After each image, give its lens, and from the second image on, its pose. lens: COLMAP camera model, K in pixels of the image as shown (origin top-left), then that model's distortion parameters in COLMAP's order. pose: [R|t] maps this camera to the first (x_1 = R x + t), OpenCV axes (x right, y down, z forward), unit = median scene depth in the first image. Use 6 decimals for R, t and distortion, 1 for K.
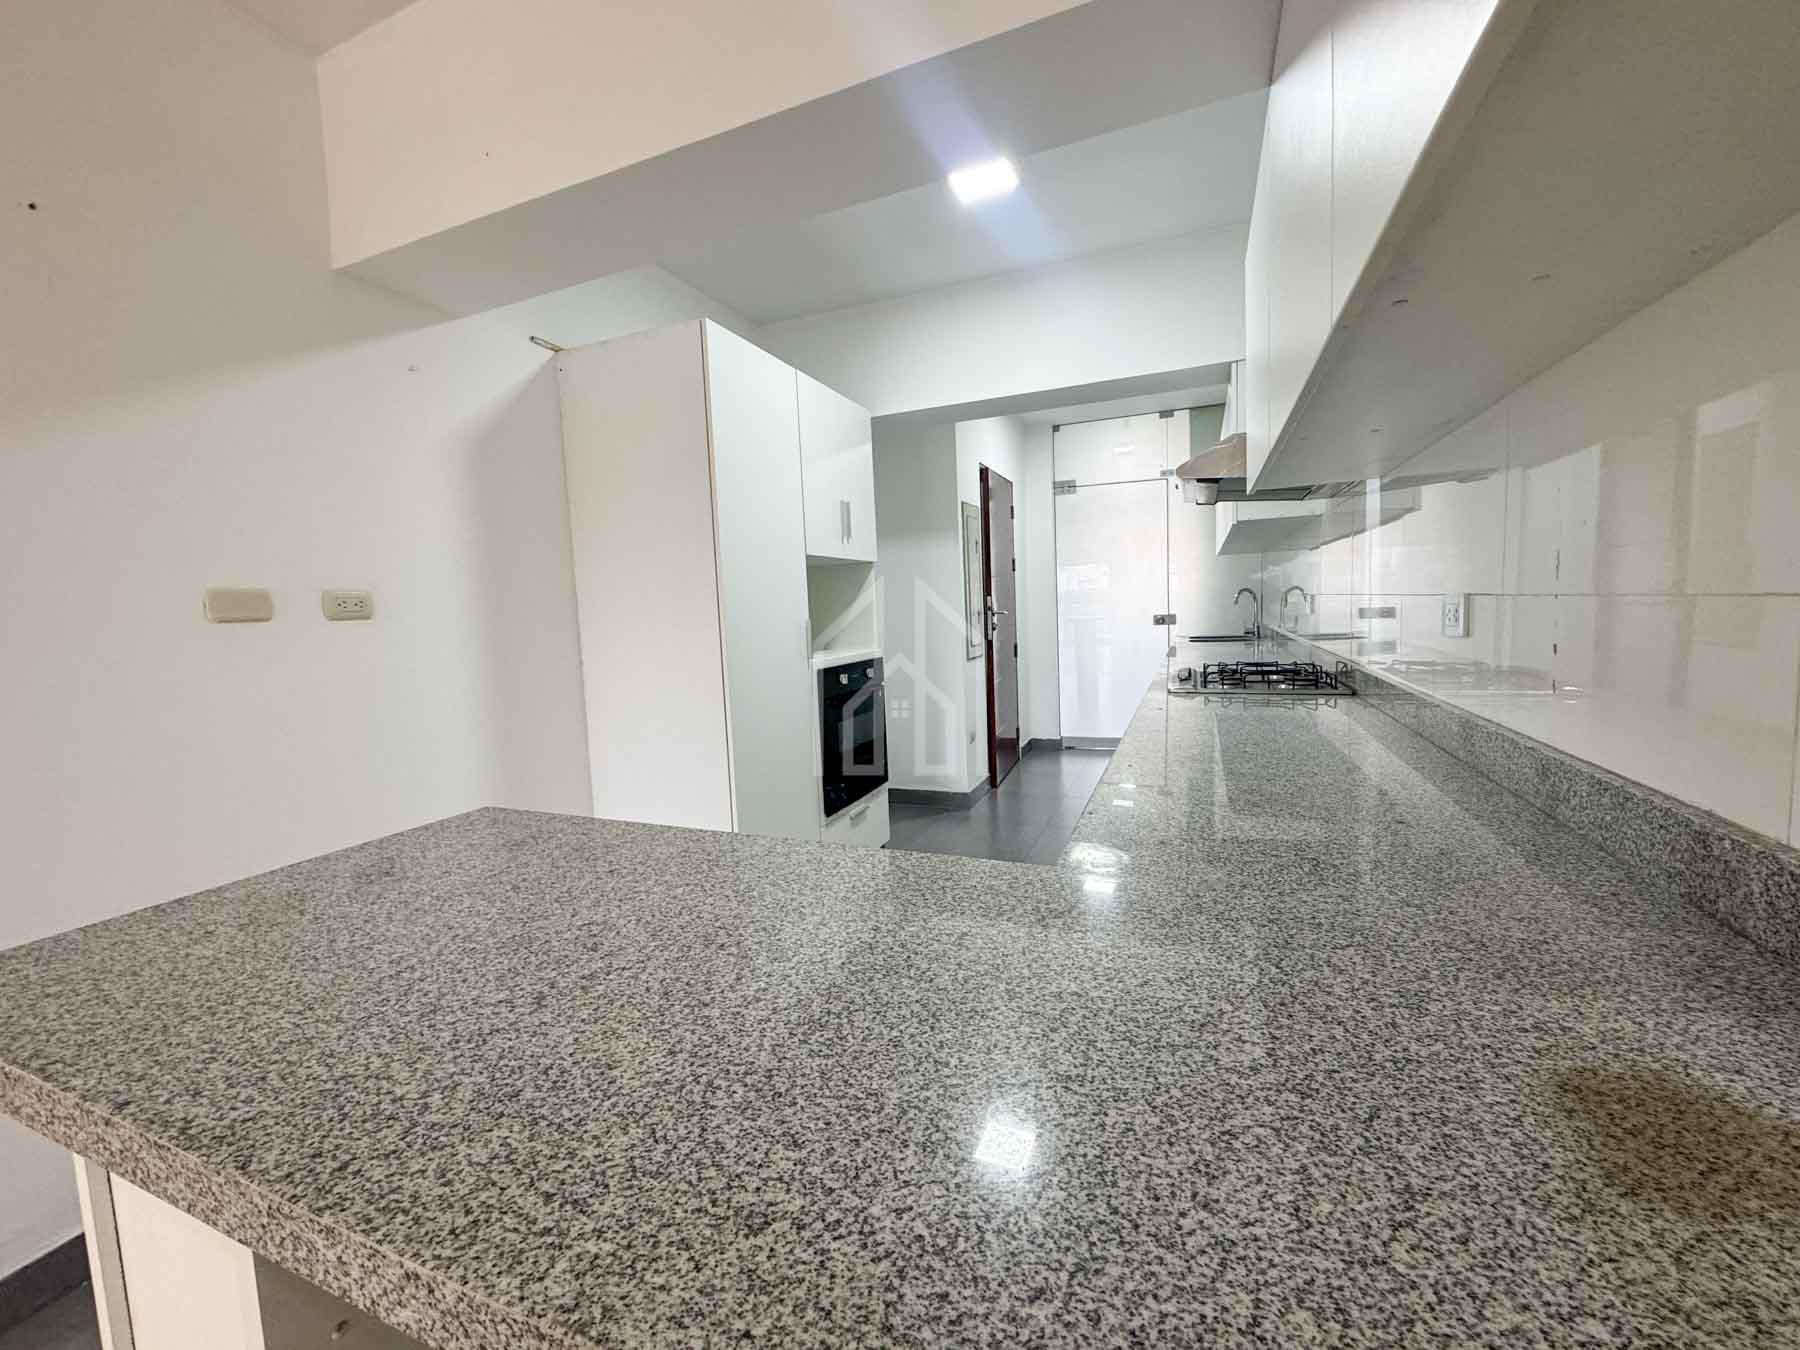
lens RADIAL K [[718.6, 0, 897.6], [0, 718.6, 671.5], [0, 0, 1]] dist [-0.003533, 0.000265]
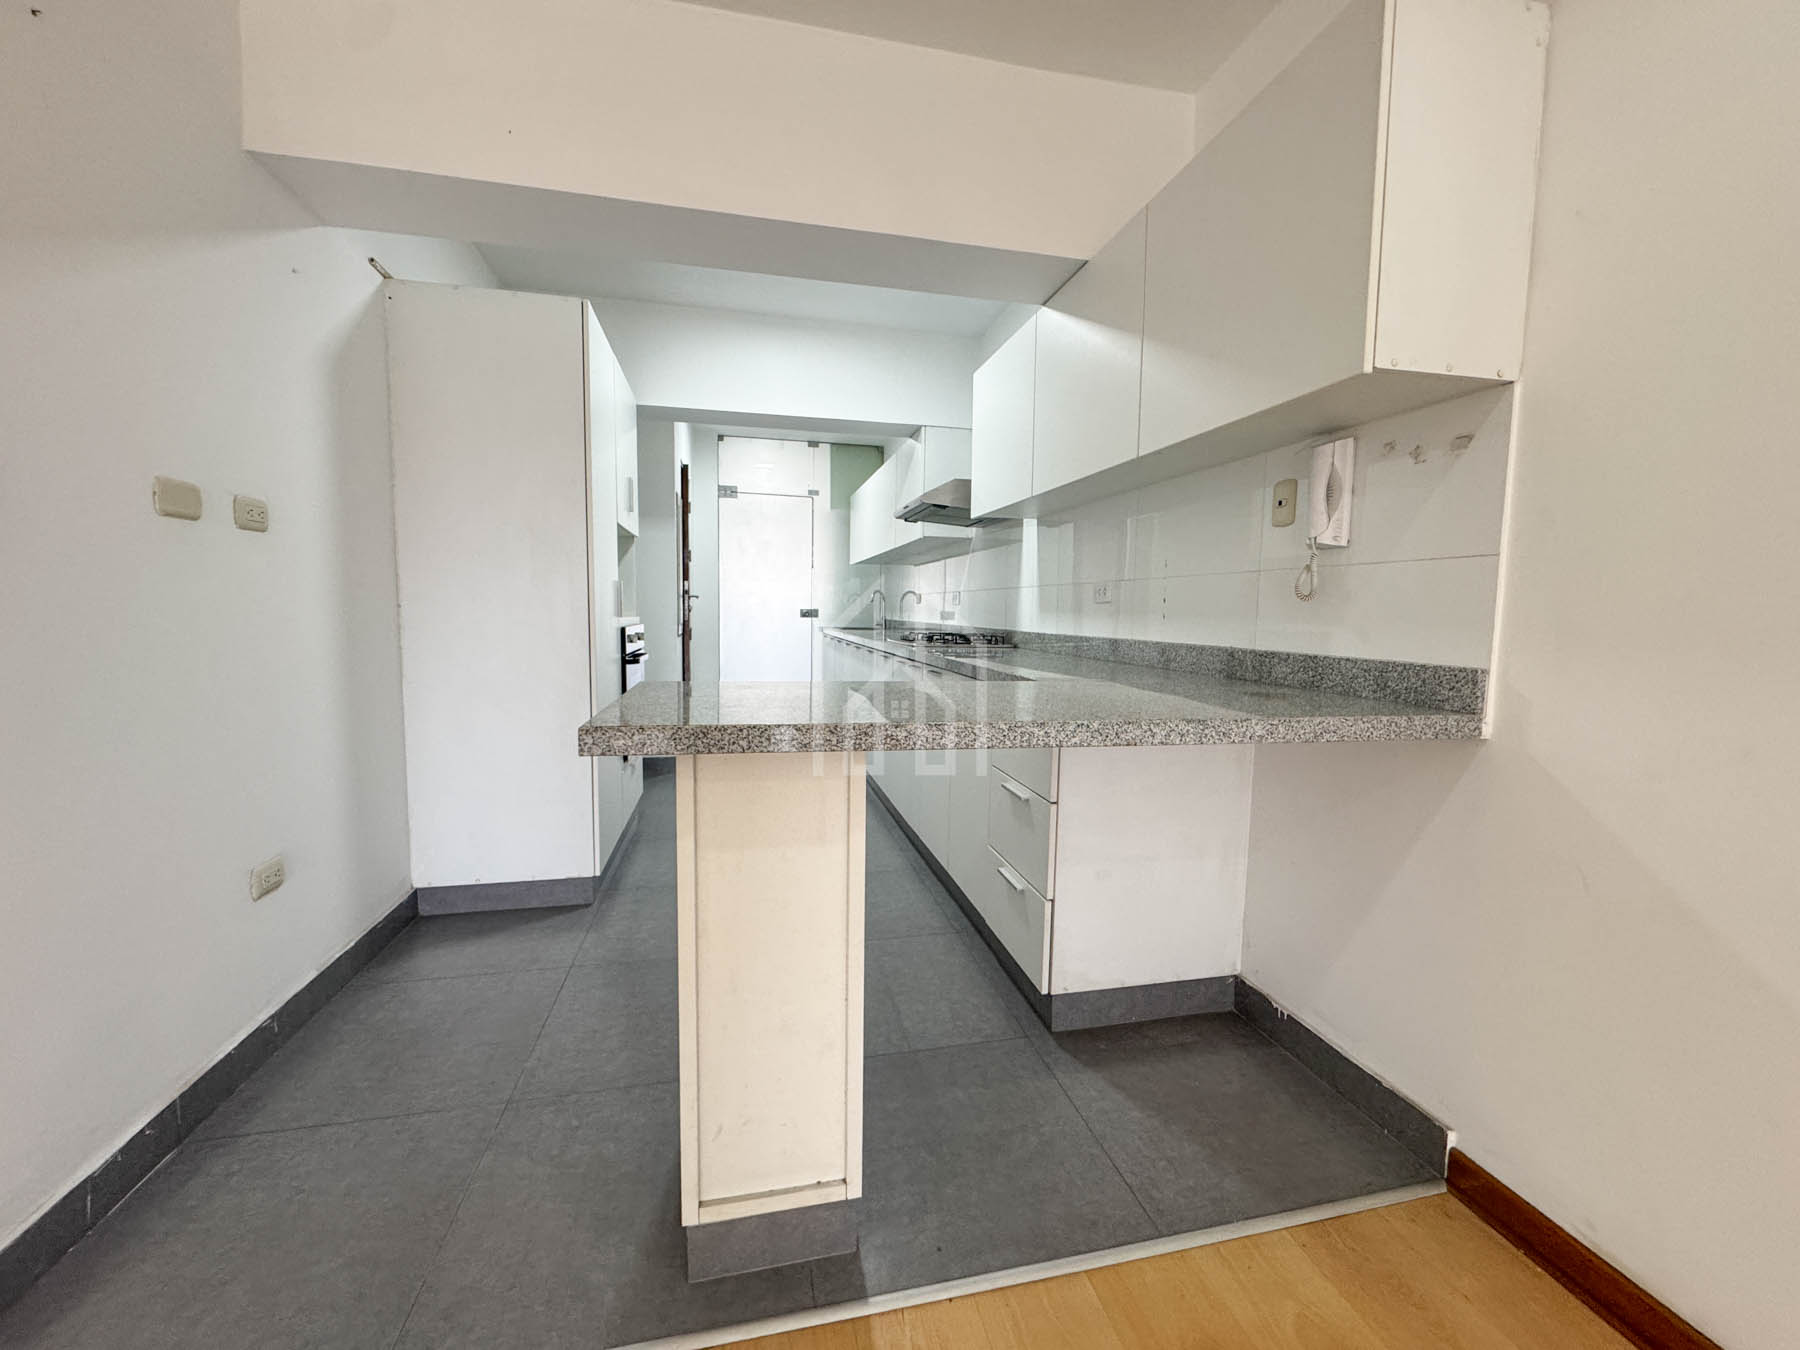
lens RADIAL K [[718.6, 0, 903.8], [0, 718.6, 673.2], [0, 0, 1]] dist [-0.003533, 0.000265]
pose [[0.815086, 0.002430, 0.579335, -0.507781], [0.002866, 0.999962, -0.008228, 0.100002], [-0.579333, 0.008367, 0.815048, -0.191246]]
